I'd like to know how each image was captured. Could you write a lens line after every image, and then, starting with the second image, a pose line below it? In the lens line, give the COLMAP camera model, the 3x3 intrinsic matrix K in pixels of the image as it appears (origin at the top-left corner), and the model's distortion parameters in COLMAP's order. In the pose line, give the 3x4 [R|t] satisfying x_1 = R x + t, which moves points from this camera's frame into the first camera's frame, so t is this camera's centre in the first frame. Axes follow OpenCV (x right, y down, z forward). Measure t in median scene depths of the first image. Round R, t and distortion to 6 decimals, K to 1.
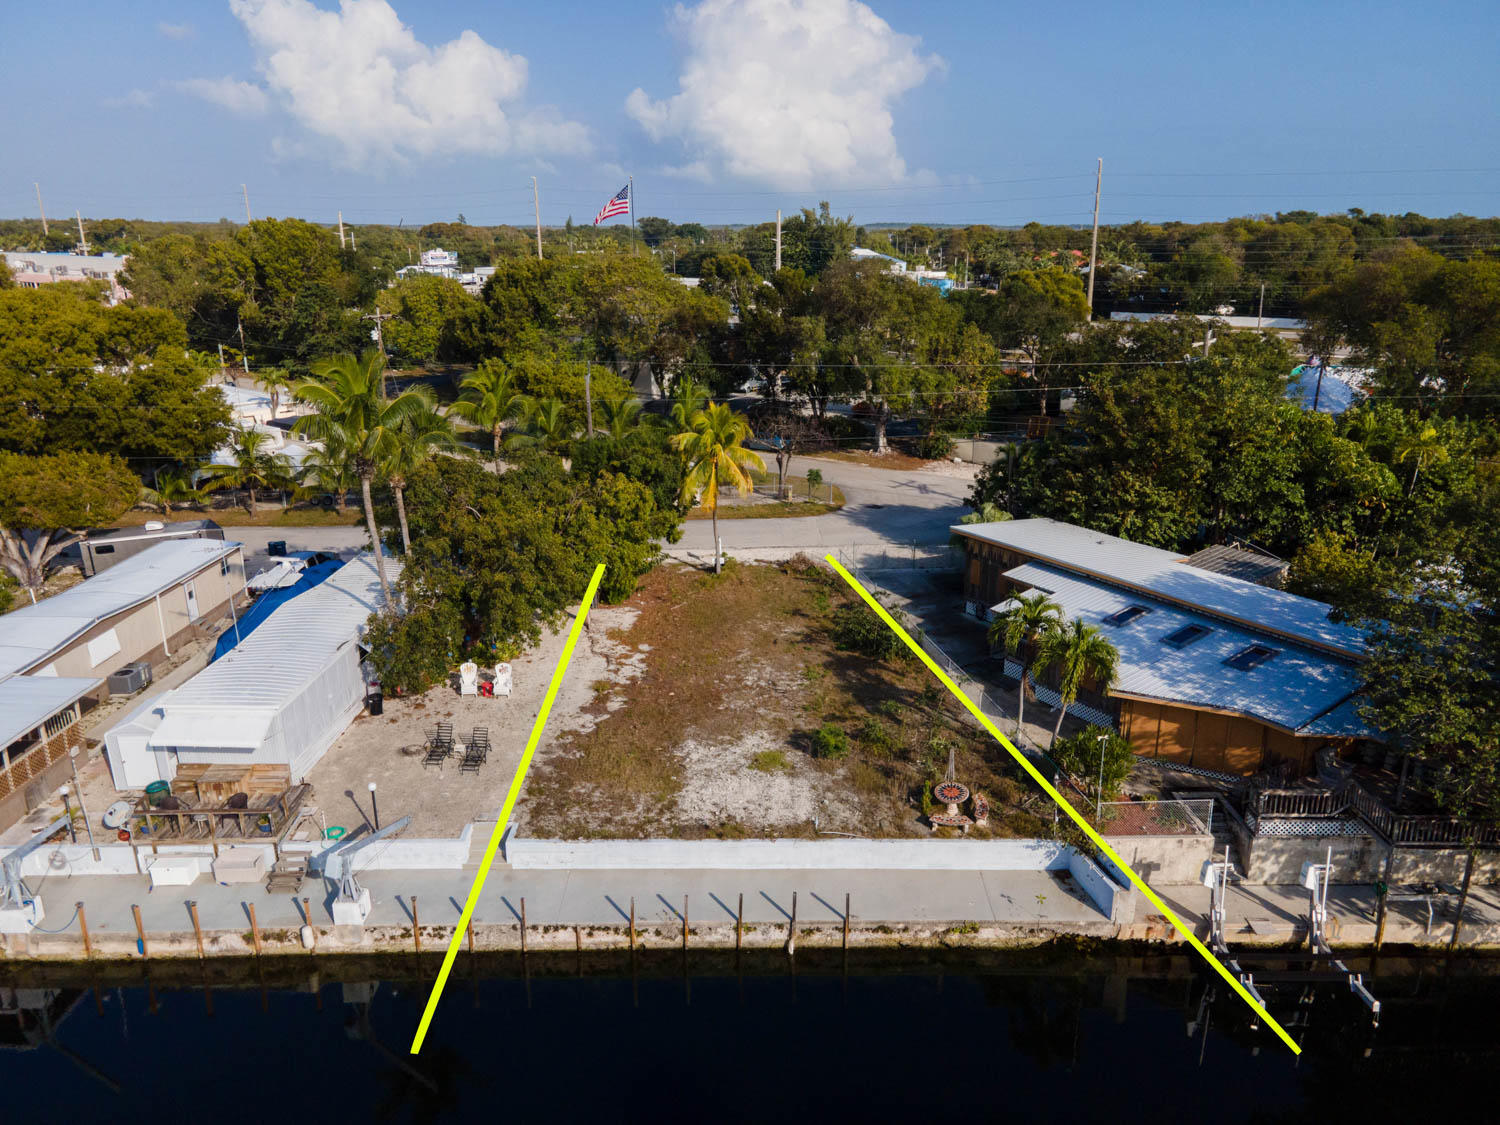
lens RADIAL K [[1099.1, 0, 753.8], [0, 1099.1, 559.5], [0, 0, 1]] dist [0.033835, 0.026380]
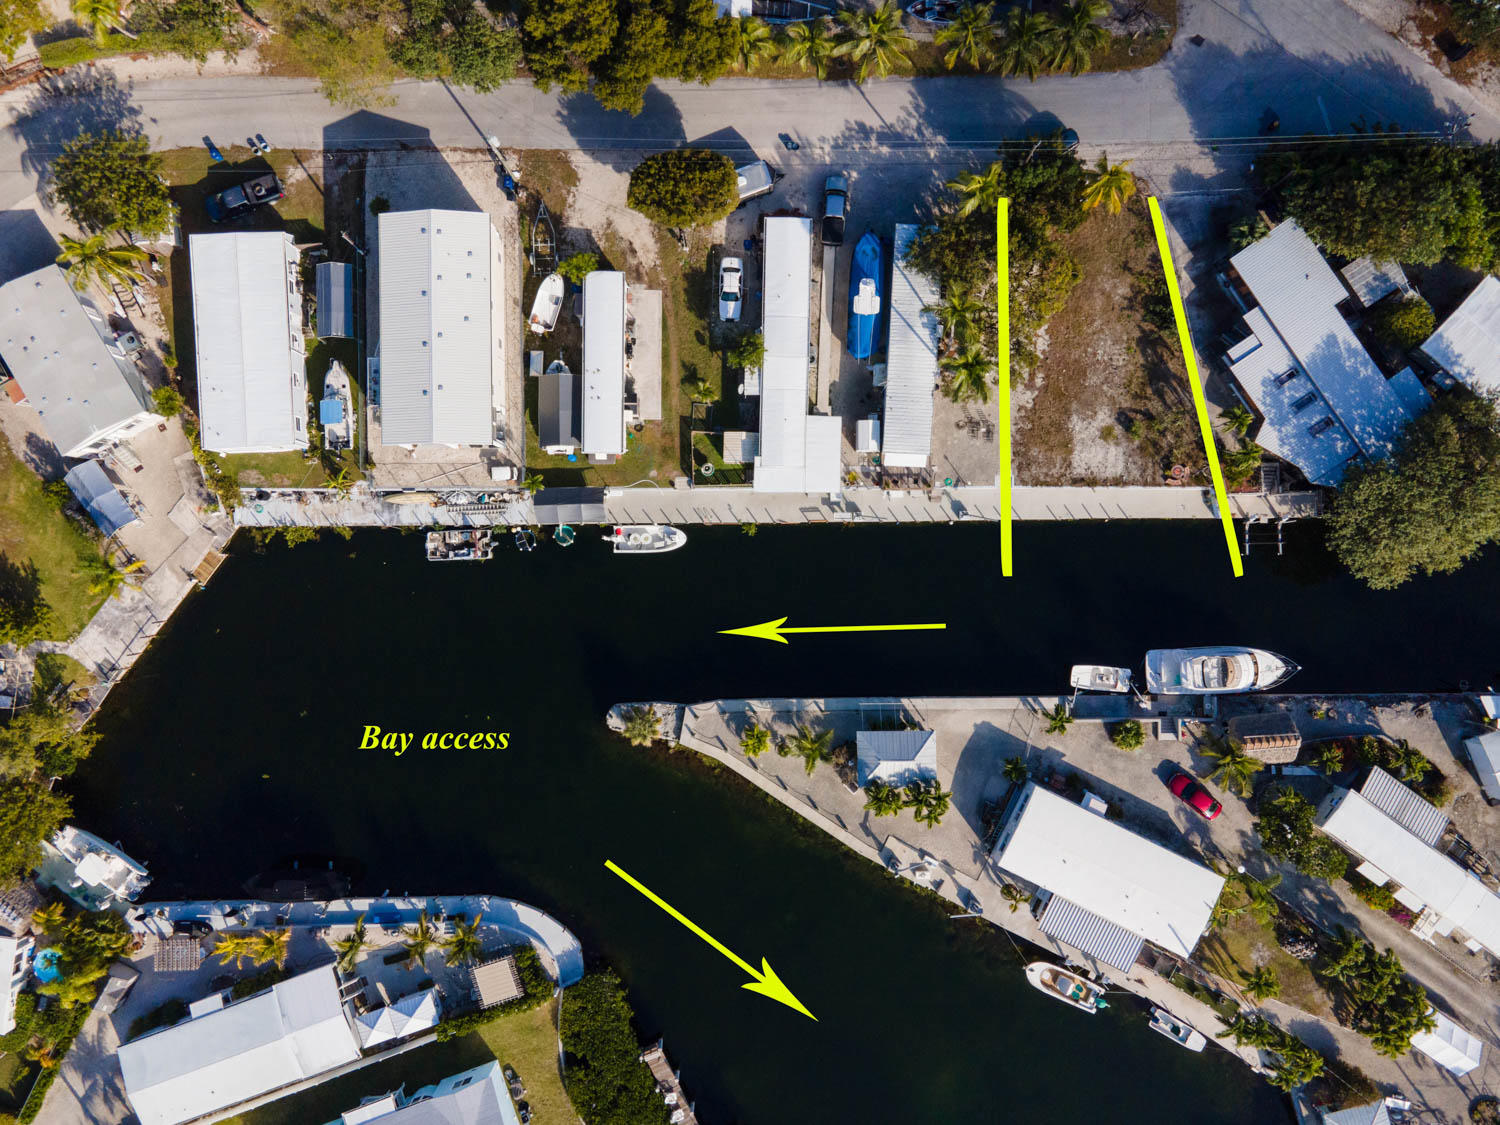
lens RADIAL K [[1099.1, 0, 753.8], [0, 1099.1, 559.5], [0, 0, 1]] dist [0.033835, 0.026380]
pose [[0.999916, -0.002548, 0.012704, -0.873749], [-0.011372, 0.297306, 0.954714, -2.245800], [-0.006209, -0.954779, 0.297252, -0.002613]]
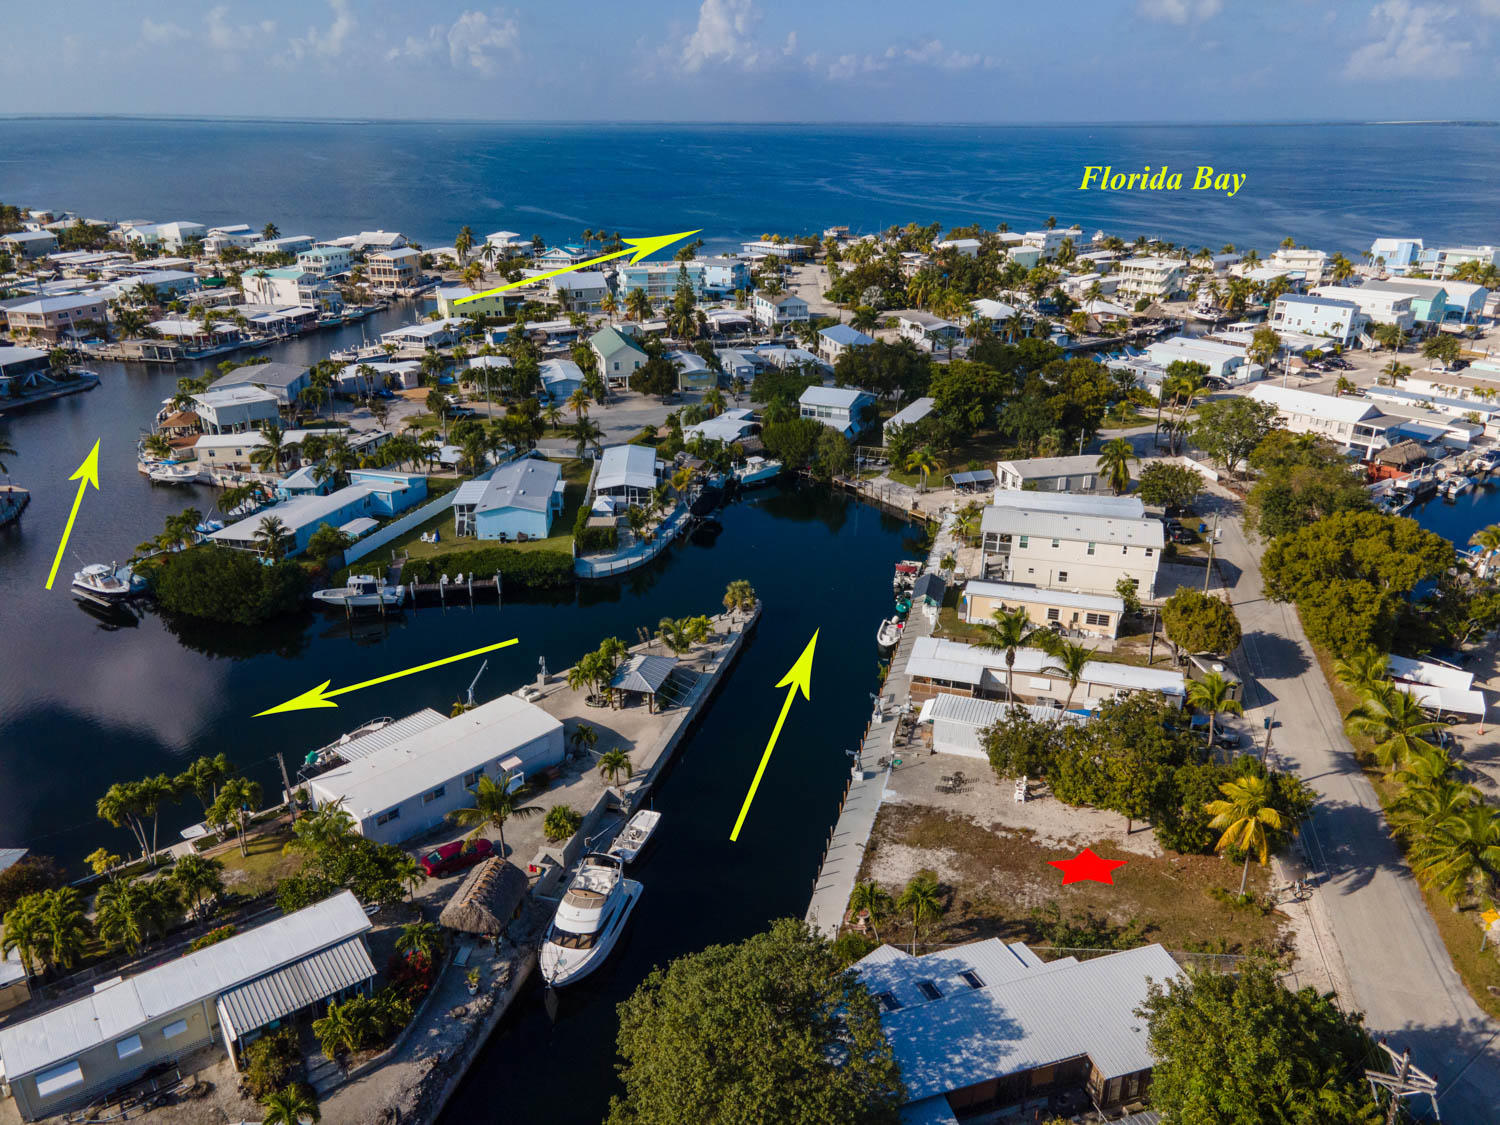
lens RADIAL K [[1099.1, 0, 753.8], [0, 1099.1, 559.5], [0, 0, 1]] dist [0.033835, 0.026380]
pose [[-0.275255, 0.362206, -0.890529, 1.741795], [-0.283594, 0.854499, 0.435208, -1.123690], [0.918591, 0.372342, -0.132485, 0.829183]]
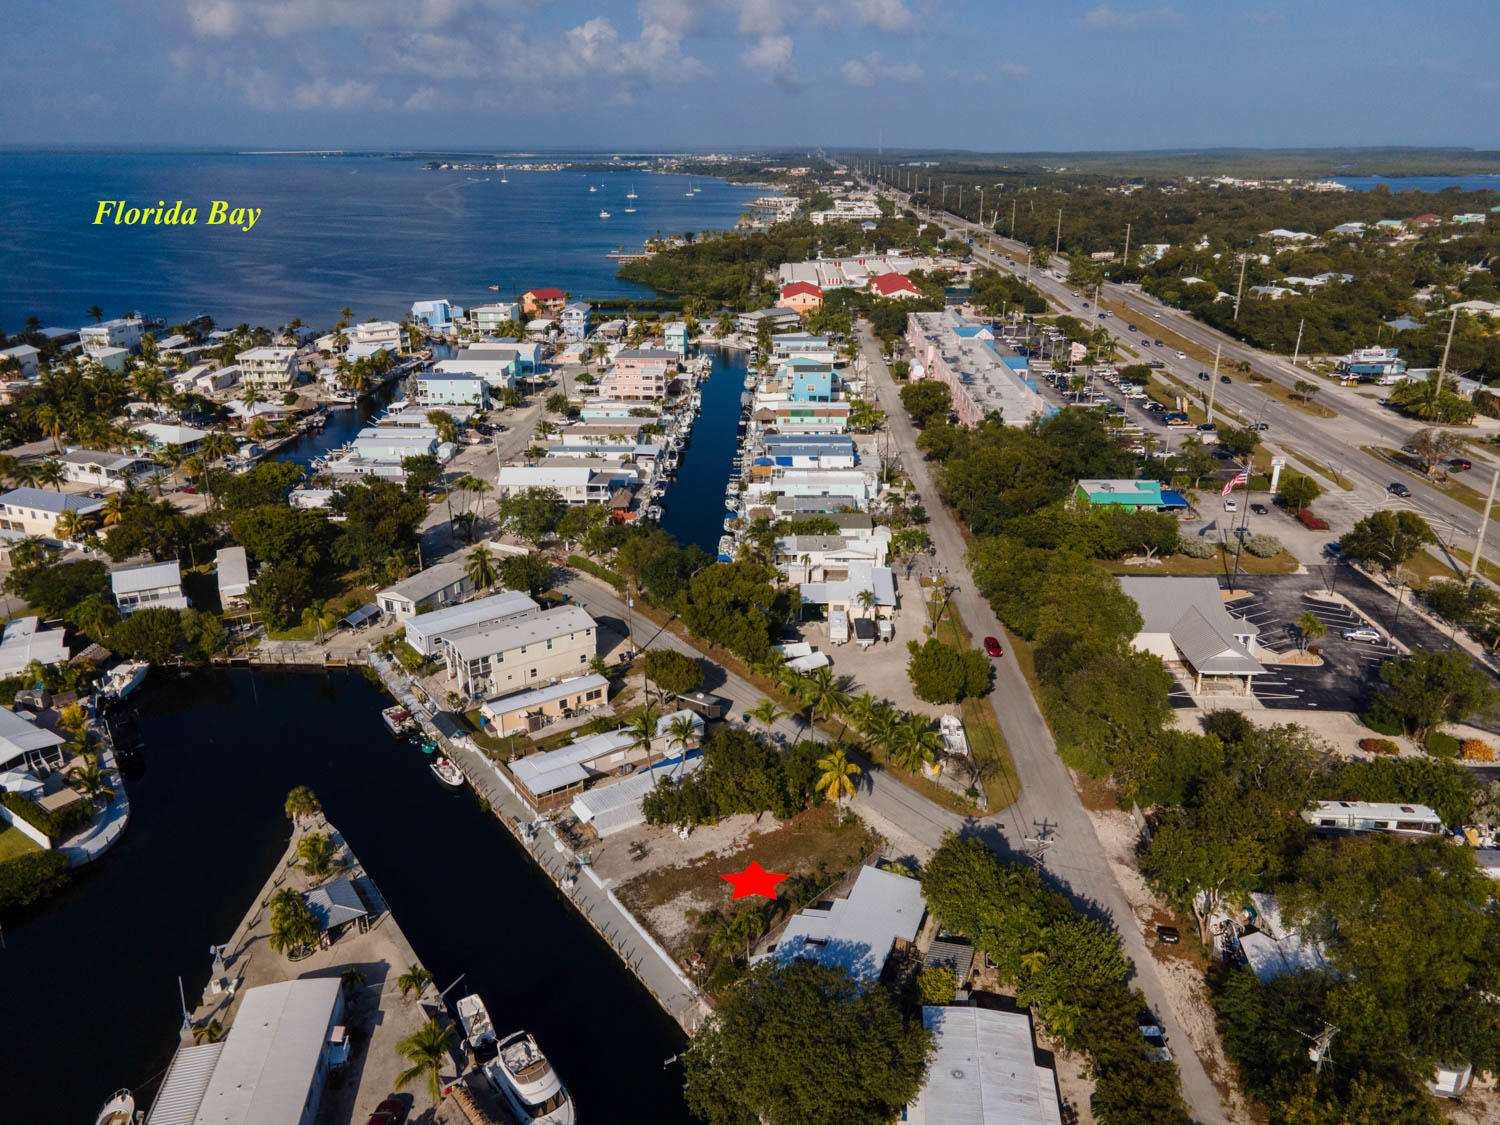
lens RADIAL K [[1112.9, 0, 757.4], [0, 1112.9, 565.8], [0, 0, 1]] dist [0.031927, 0.000081]
pose [[0.572598, 0.297202, -0.764070, 2.076327], [-0.239324, 0.951979, 0.190943, -1.269455], [0.784127, 0.073527, 0.616229, -0.661663]]
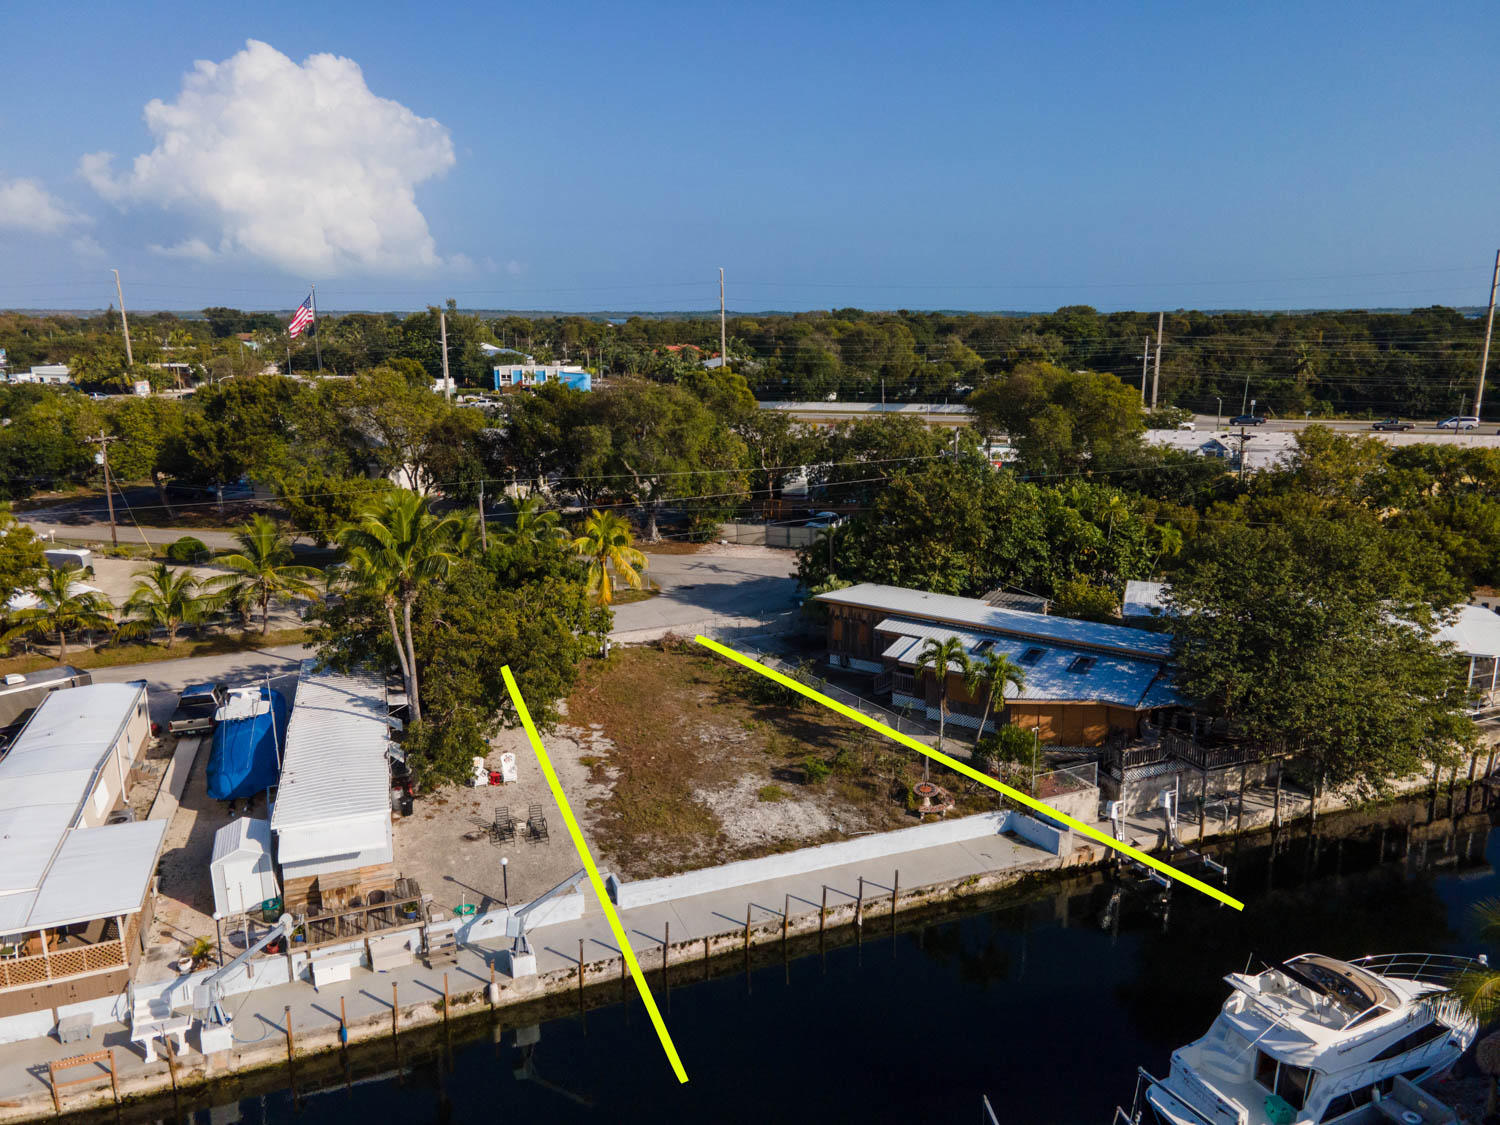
lens RADIAL K [[1099.1, 0, 753.8], [0, 1099.1, 559.5], [0, 0, 1]] dist [0.033835, 0.026380]
pose [[0.928139, -0.084377, 0.362544, -0.470057], [0.110195, 0.992596, -0.051094, -0.021319], [-0.355549, 0.087373, 0.930565, -0.198269]]
